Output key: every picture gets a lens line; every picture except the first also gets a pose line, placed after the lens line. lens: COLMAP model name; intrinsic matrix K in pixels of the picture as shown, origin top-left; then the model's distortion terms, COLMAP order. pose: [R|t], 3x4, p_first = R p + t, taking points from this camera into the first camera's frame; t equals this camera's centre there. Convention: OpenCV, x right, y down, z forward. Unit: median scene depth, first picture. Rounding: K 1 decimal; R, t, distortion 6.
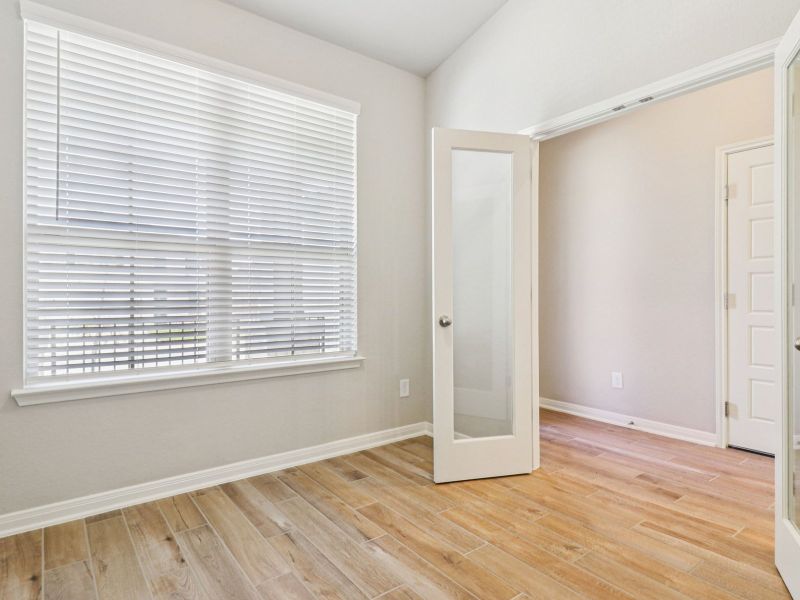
lens RADIAL K [[453.7, 0, 400.0], [0, 453.7, 300.0], [0, 0, 1]] dist [0.022476, 0.000057]
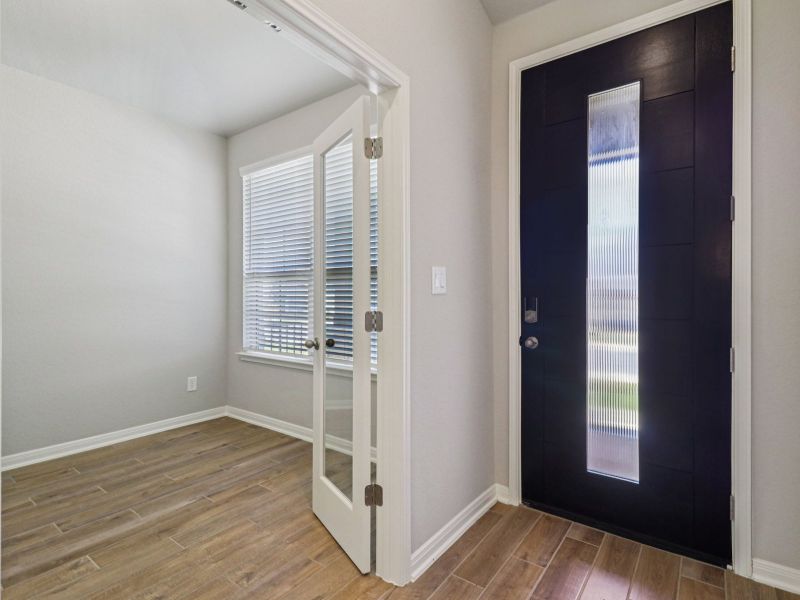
lens RADIAL K [[417.9, 0, 392.4], [0, 417.9, 299.8], [0, 0, 1]] dist [0.001627, -0.000484]
pose [[0.270060, 0.008509, -0.962806, 1.151249], [-0.006464, 0.999954, 0.007025, -0.063407], [0.962822, 0.004326, 0.270103, 1.083007]]
